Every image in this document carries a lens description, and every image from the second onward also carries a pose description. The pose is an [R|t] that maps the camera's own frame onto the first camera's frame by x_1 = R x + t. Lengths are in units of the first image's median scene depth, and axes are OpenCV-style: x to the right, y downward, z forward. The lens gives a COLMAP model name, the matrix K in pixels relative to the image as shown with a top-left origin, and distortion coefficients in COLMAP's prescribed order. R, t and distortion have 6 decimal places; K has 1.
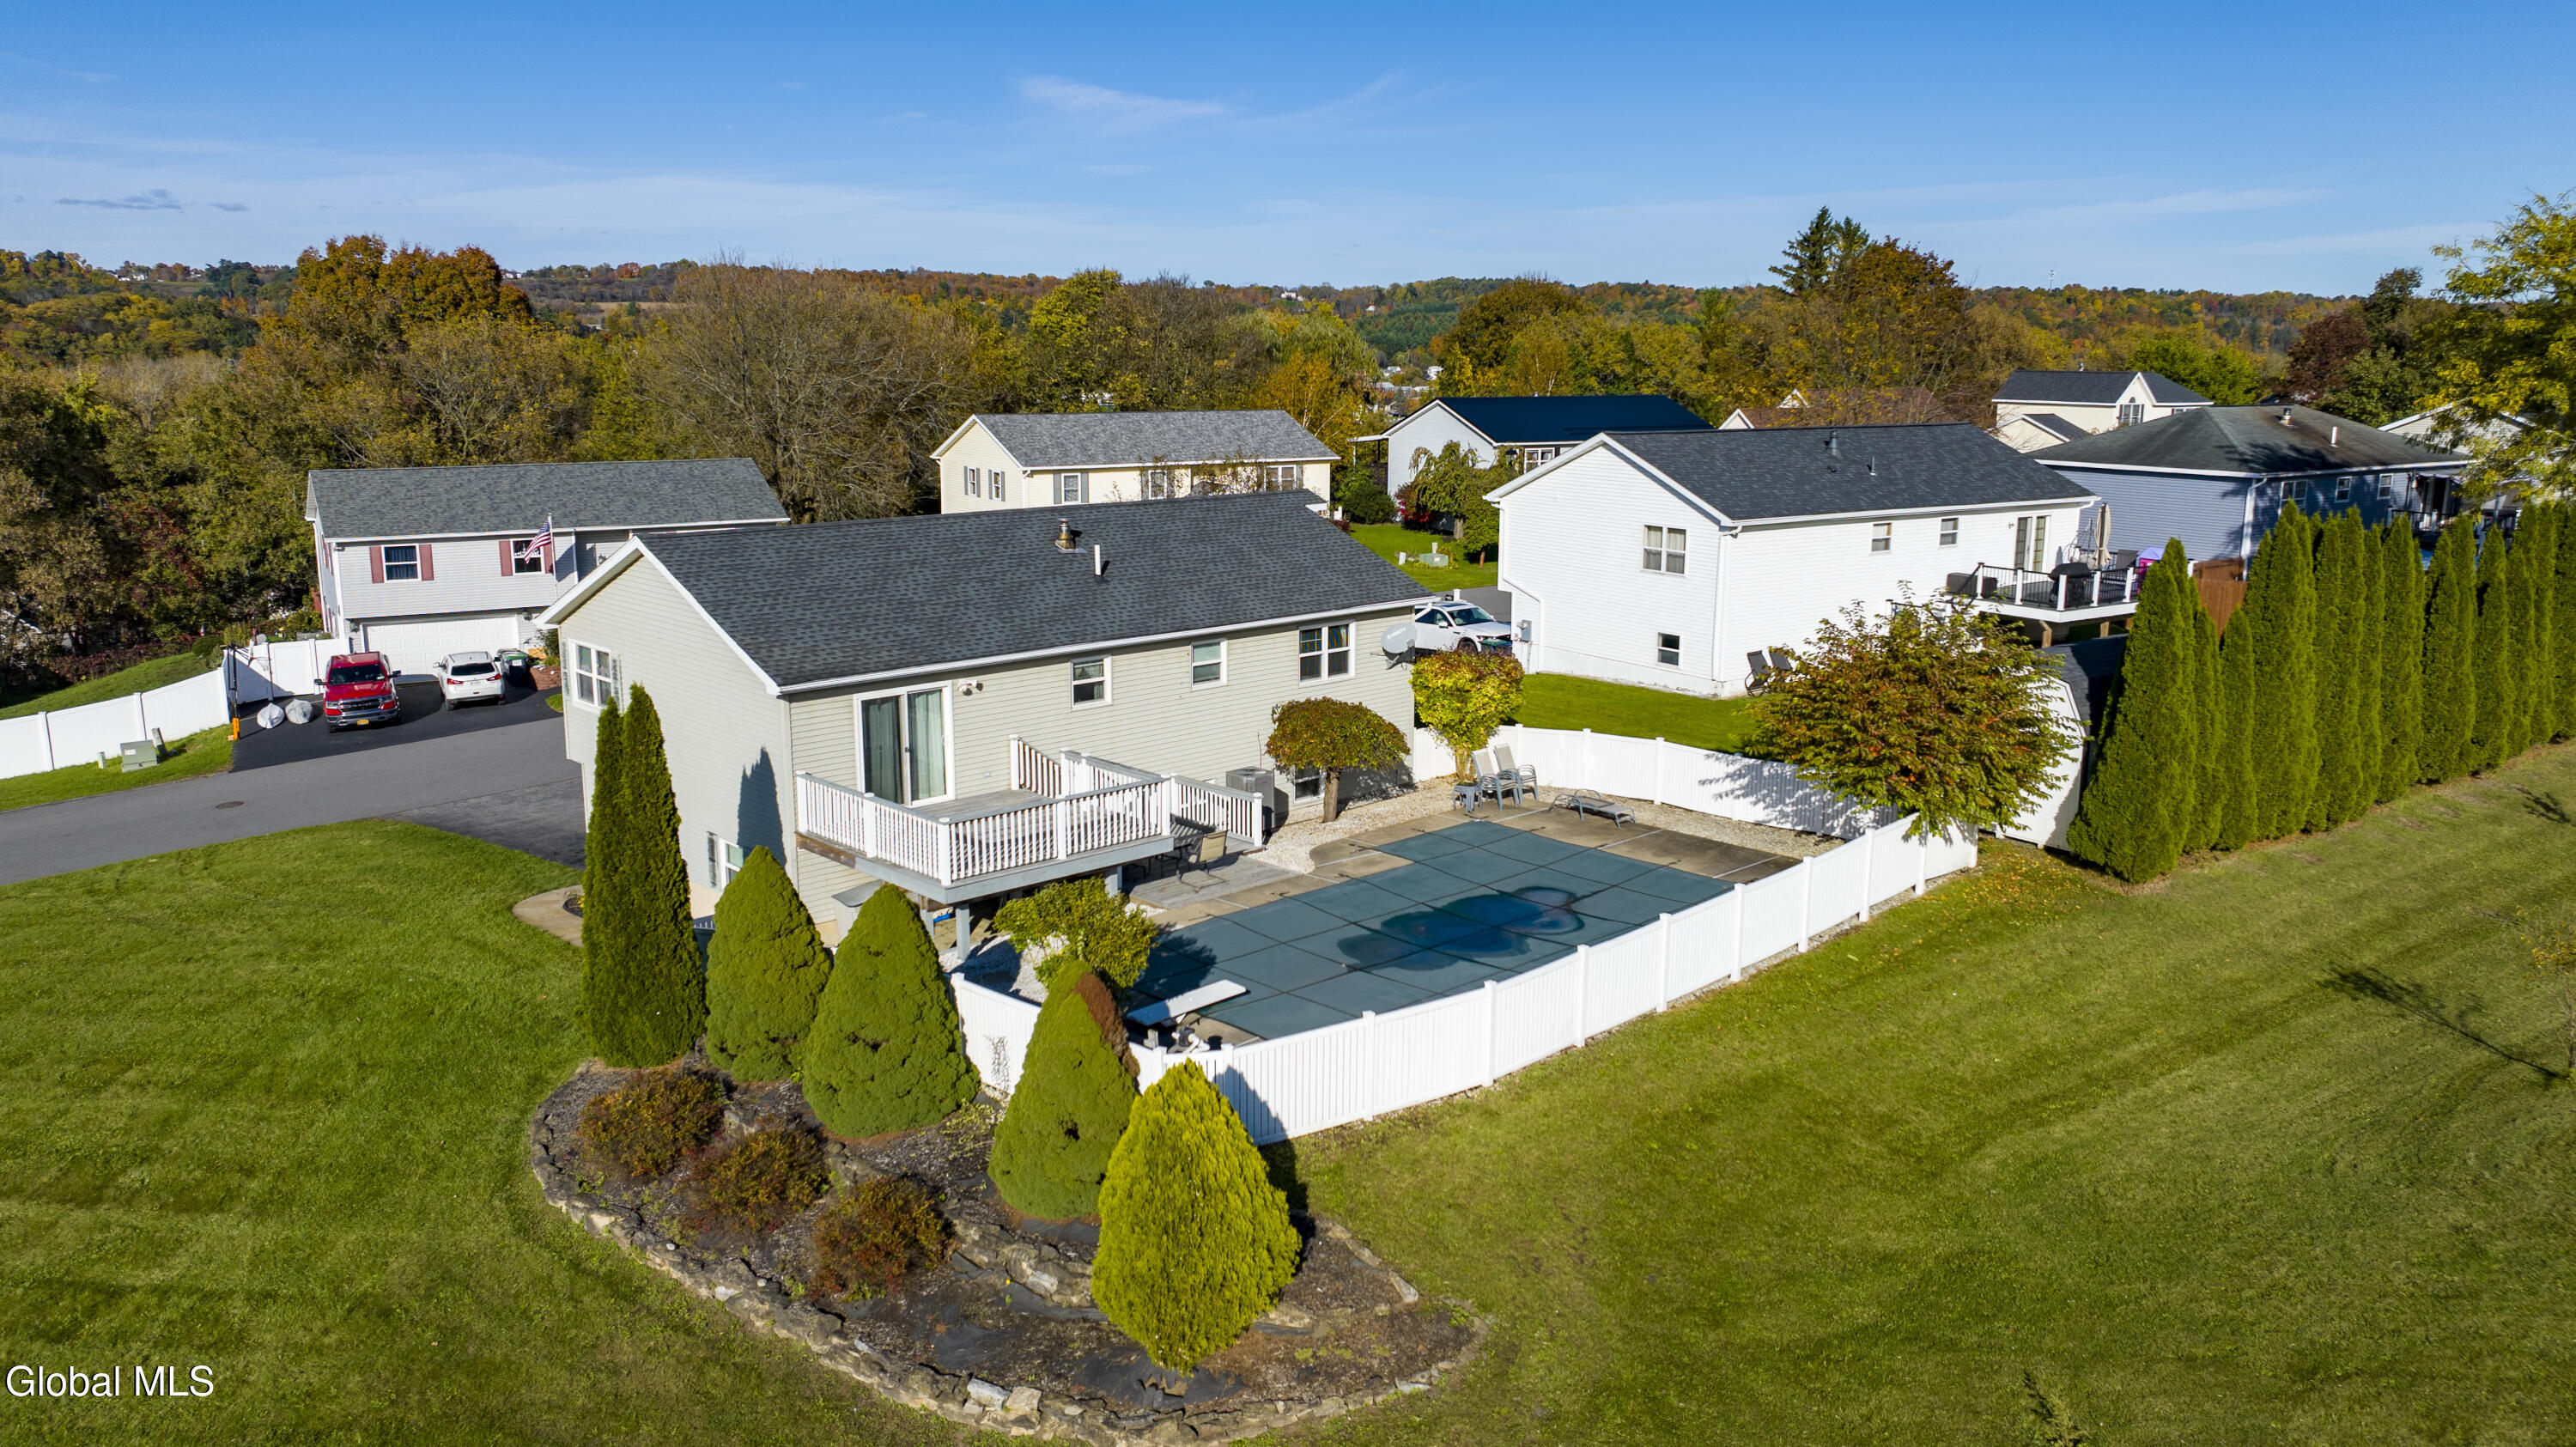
lens RADIAL K [[1794.9, 0, 1288.0], [0, 1794.9, 723.5], [0, 0, 1]] dist [-0.029314, 0.022711]
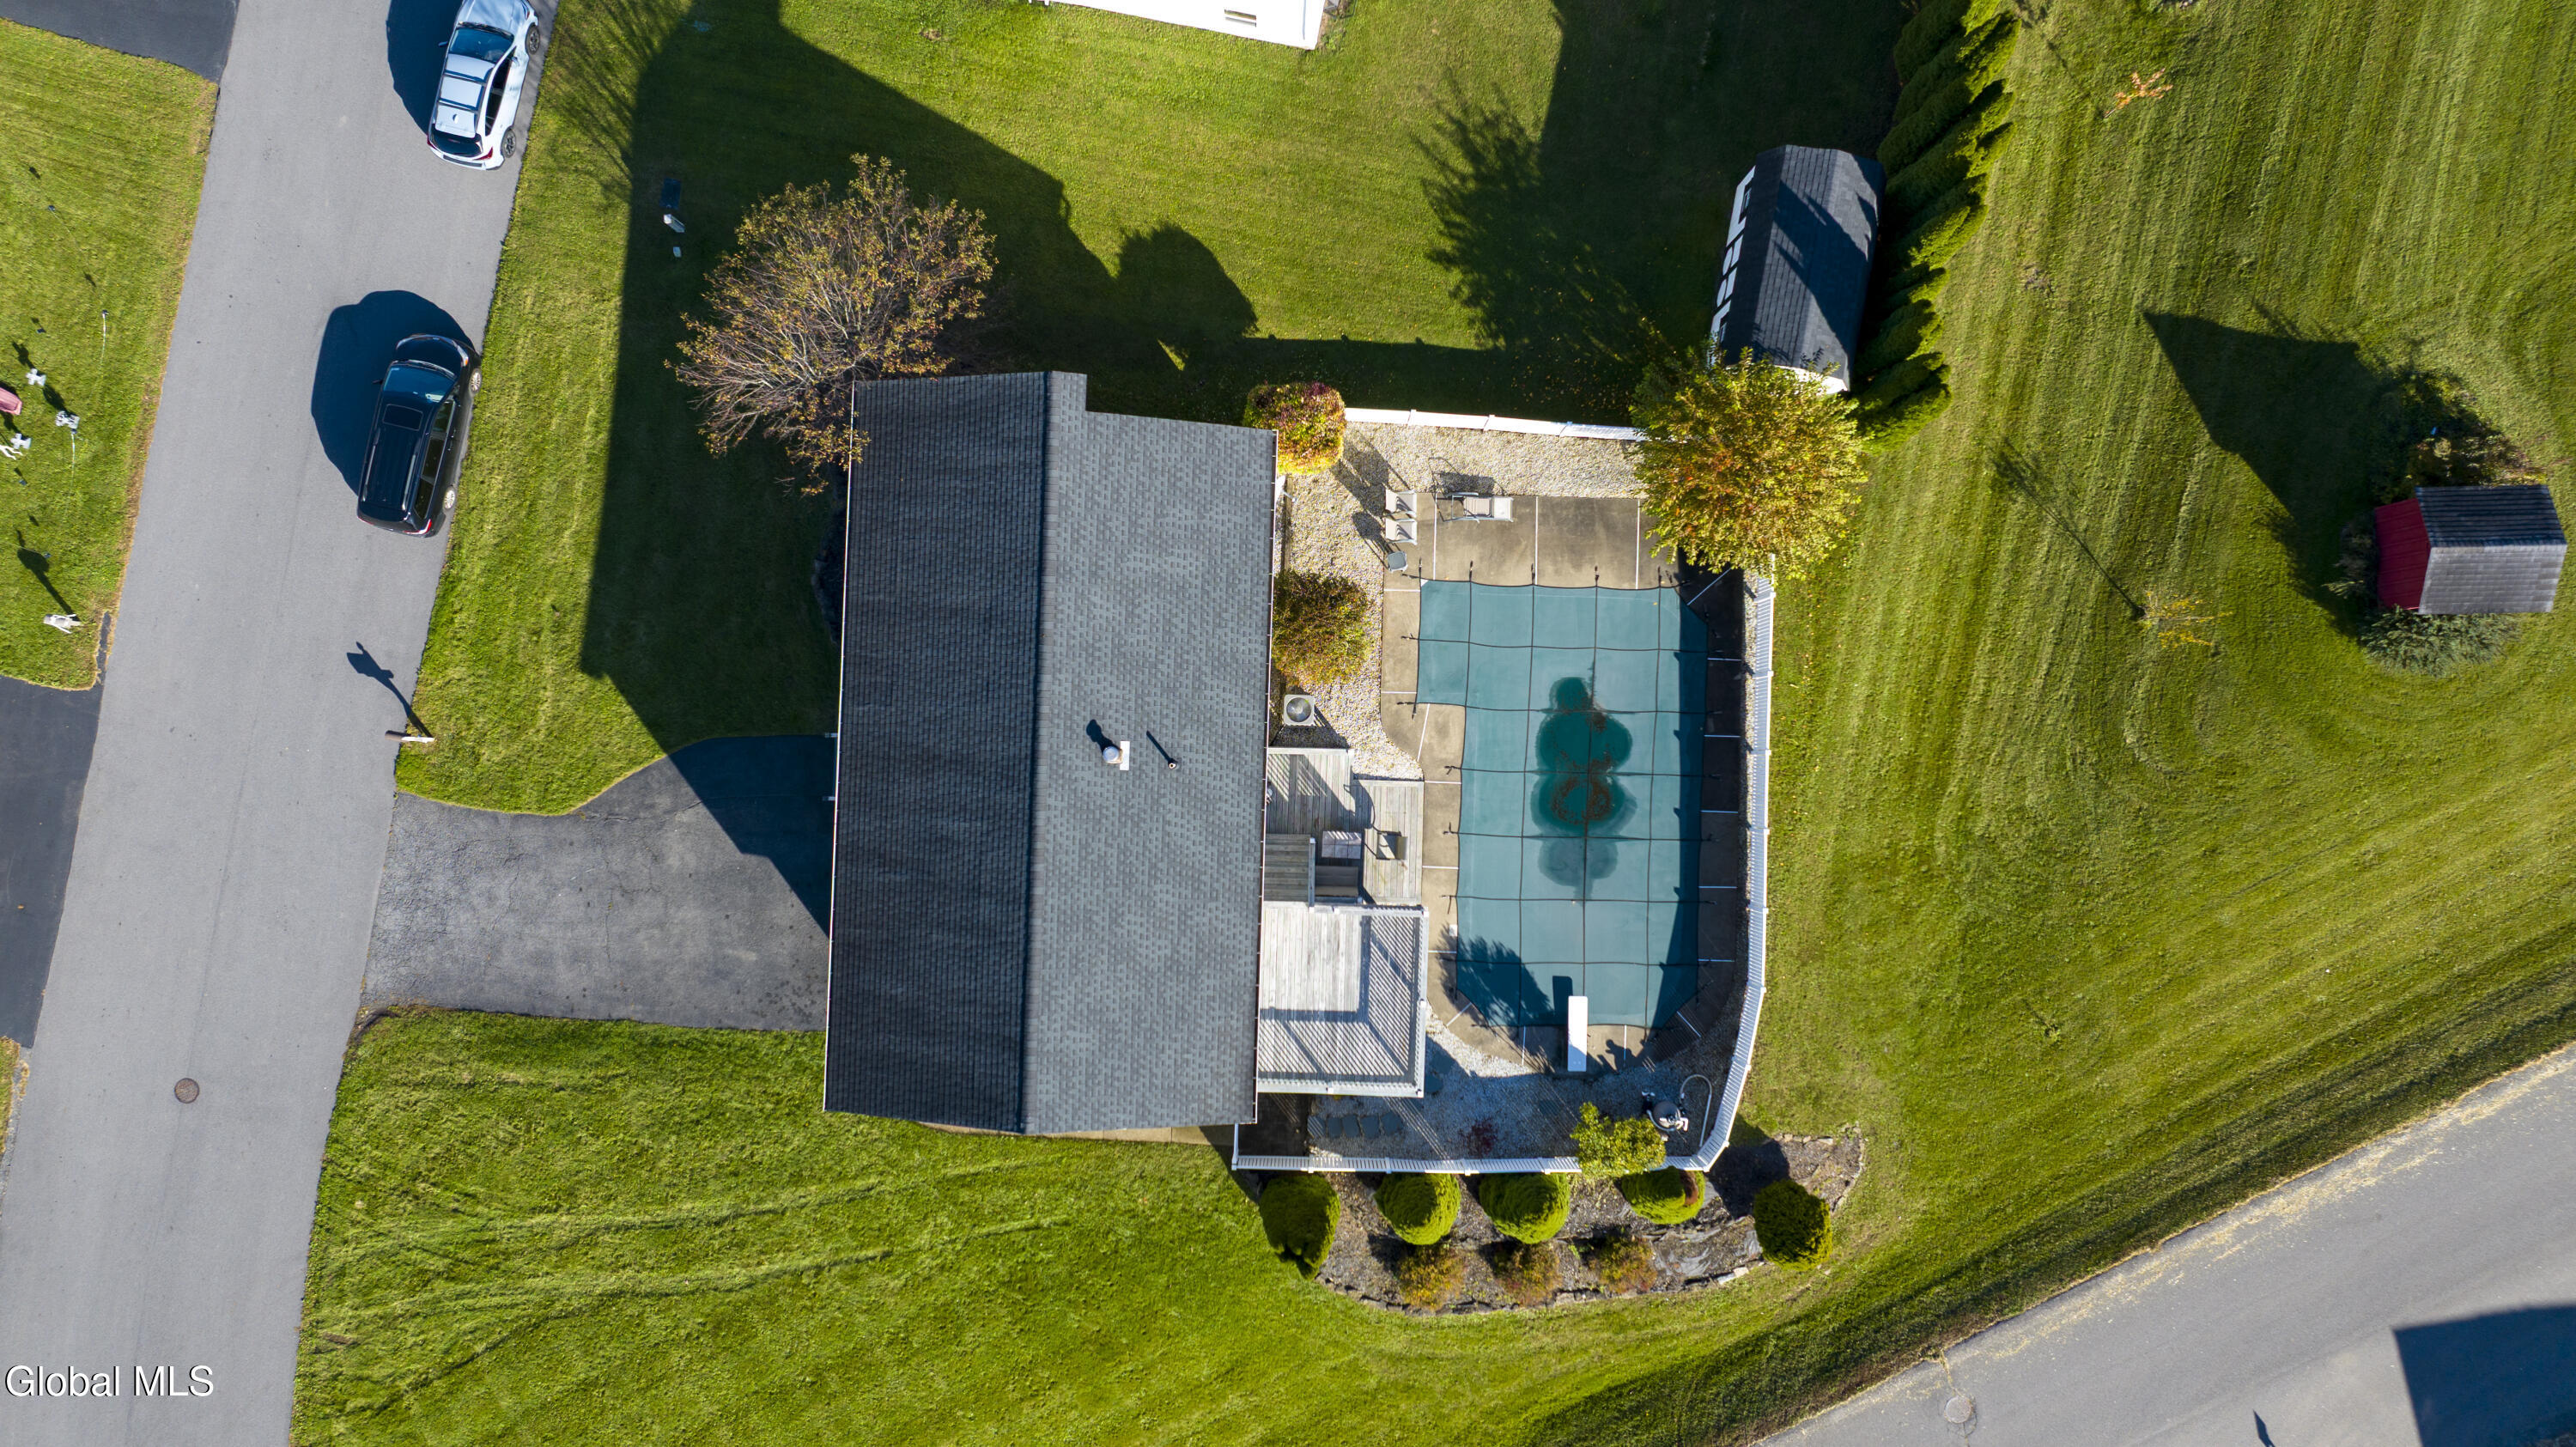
lens RADIAL K [[1794.9, 0, 1288.0], [0, 1794.9, 723.5], [0, 0, 1]] dist [-0.029314, 0.022711]
pose [[0.713388, -0.700769, 0.000190, -0.030638], [0.154658, 0.157708, 0.975299, -1.121180], [-0.683490, -0.695738, 0.220887, 0.672652]]
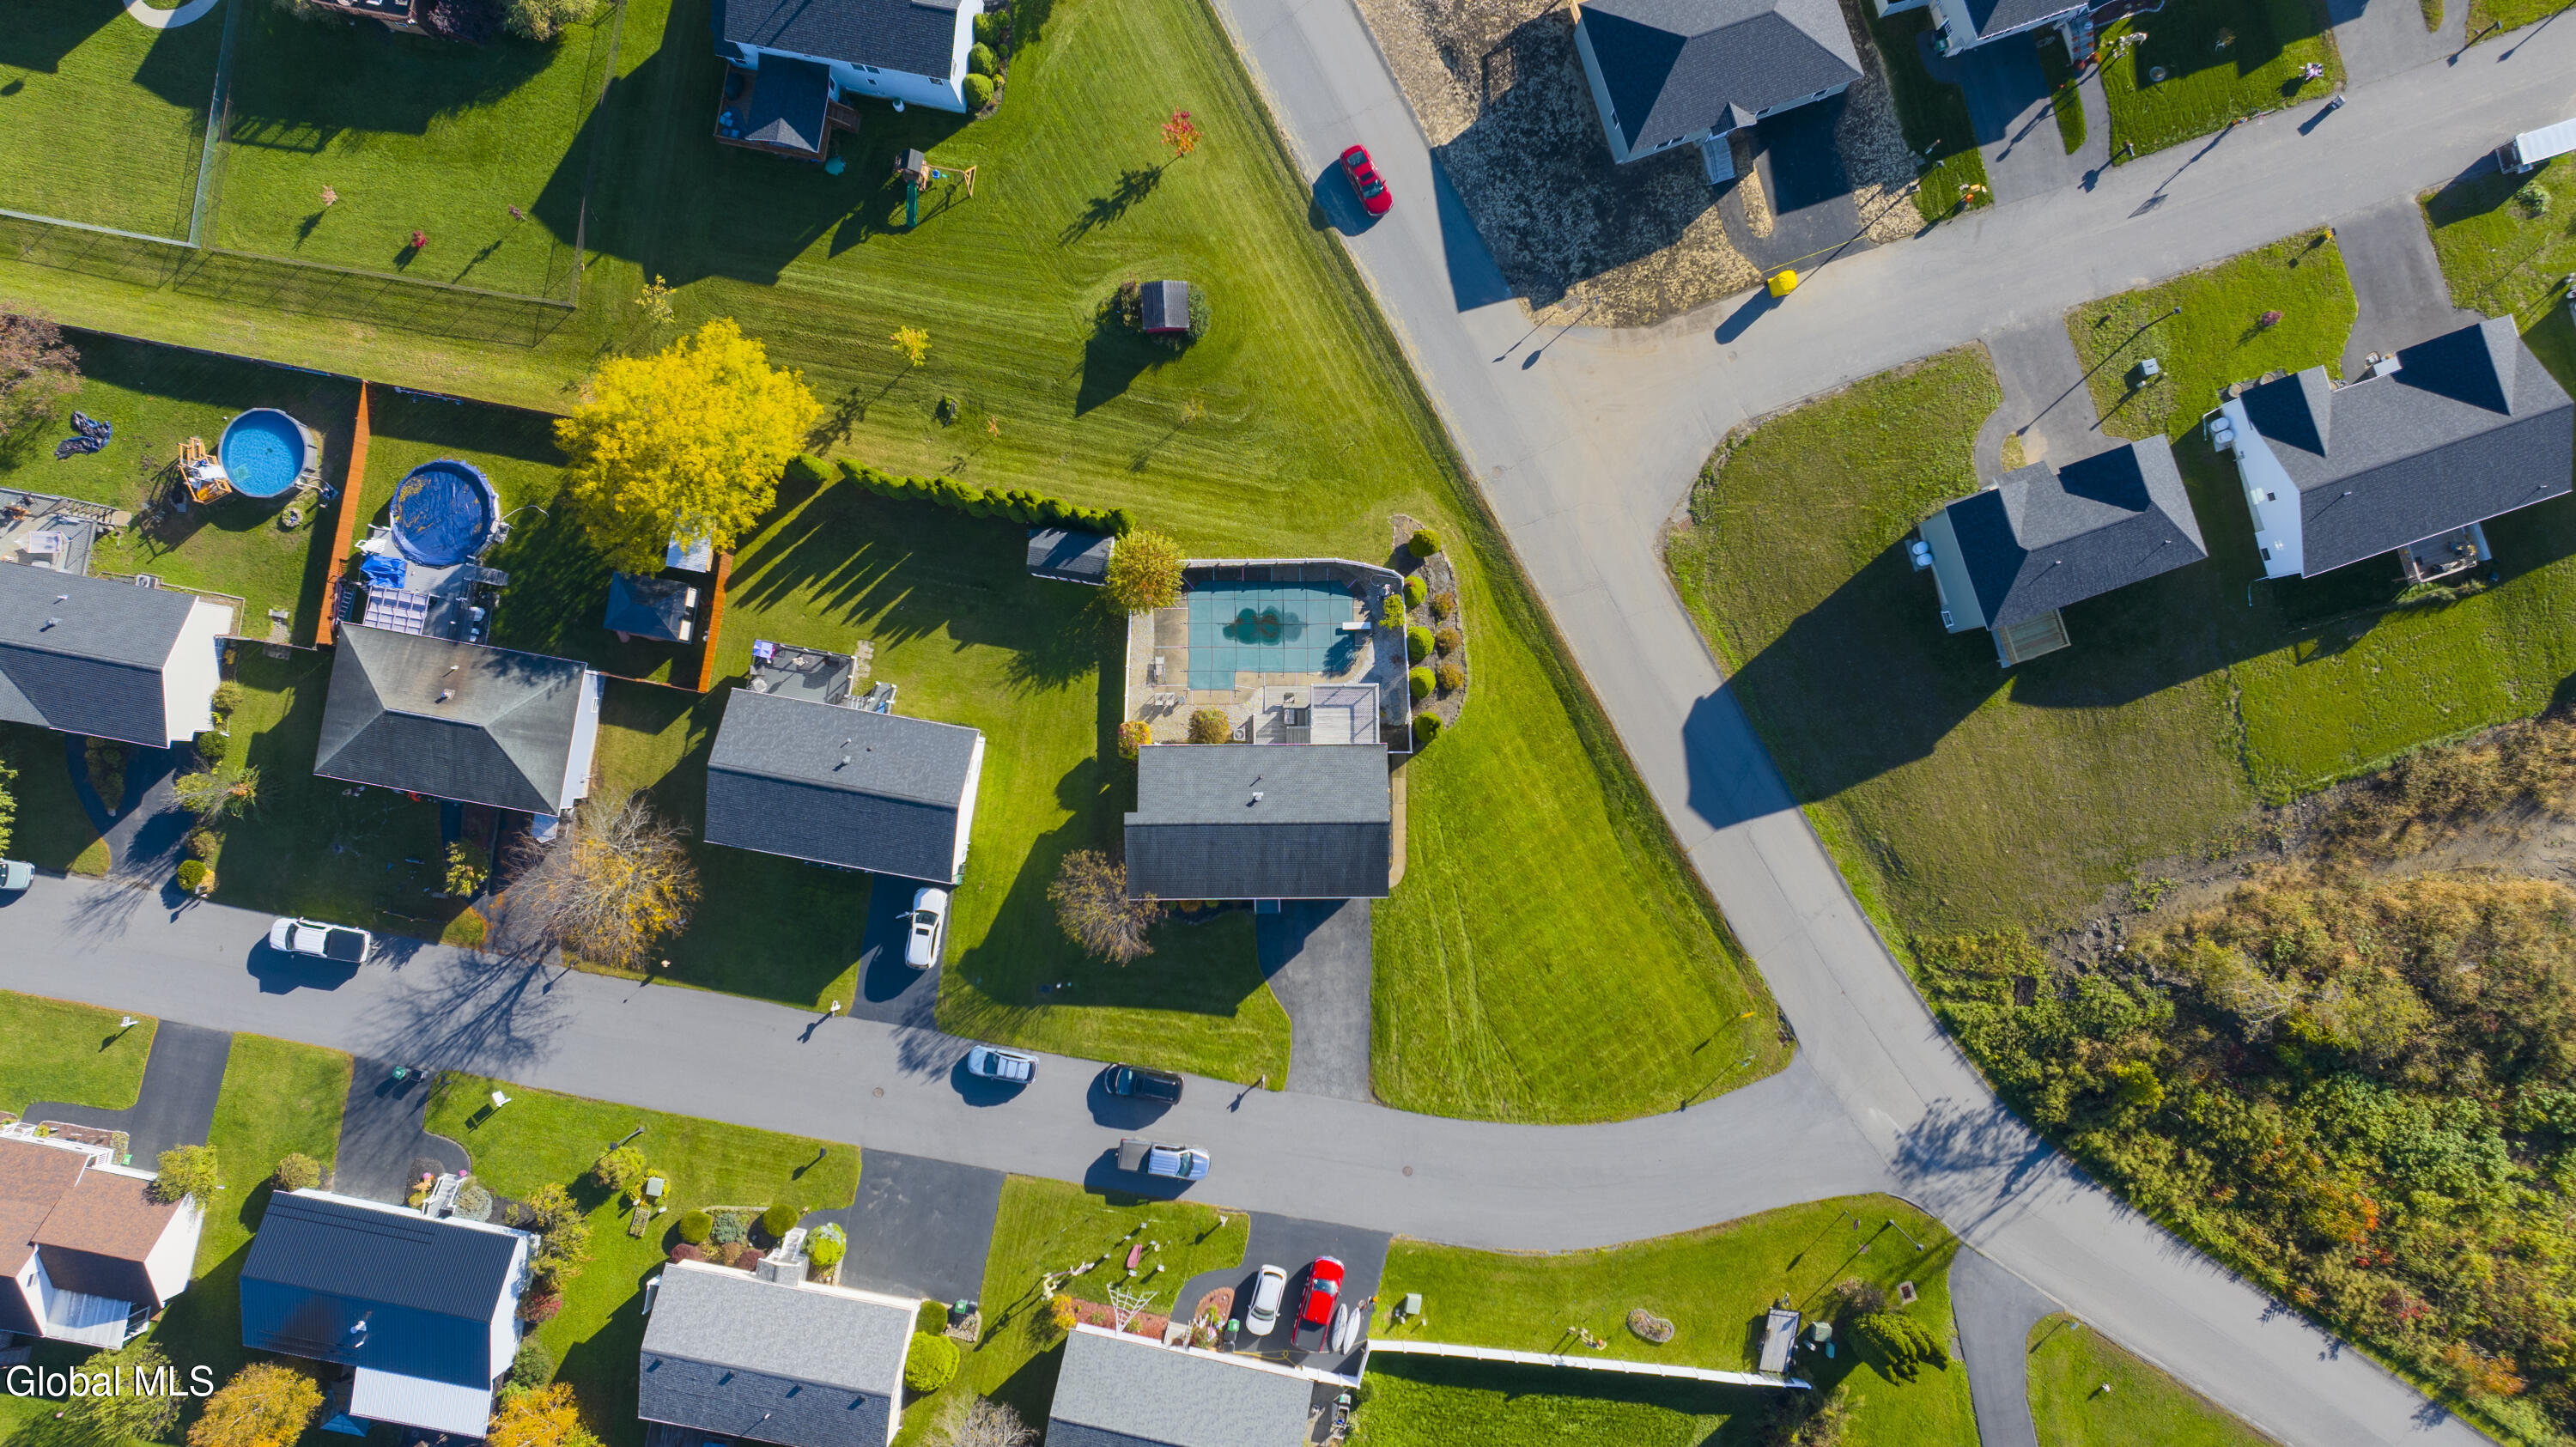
lens RADIAL K [[1794.9, 0, 1288.0], [0, 1794.9, 723.5], [0, 0, 1]] dist [-0.029314, 0.022711]
pose [[-0.727711, -0.685878, 0.002883, -0.077321], [0.129418, -0.133181, 0.982606, -3.066009], [-0.673563, 0.715426, 0.185683, 0.275661]]
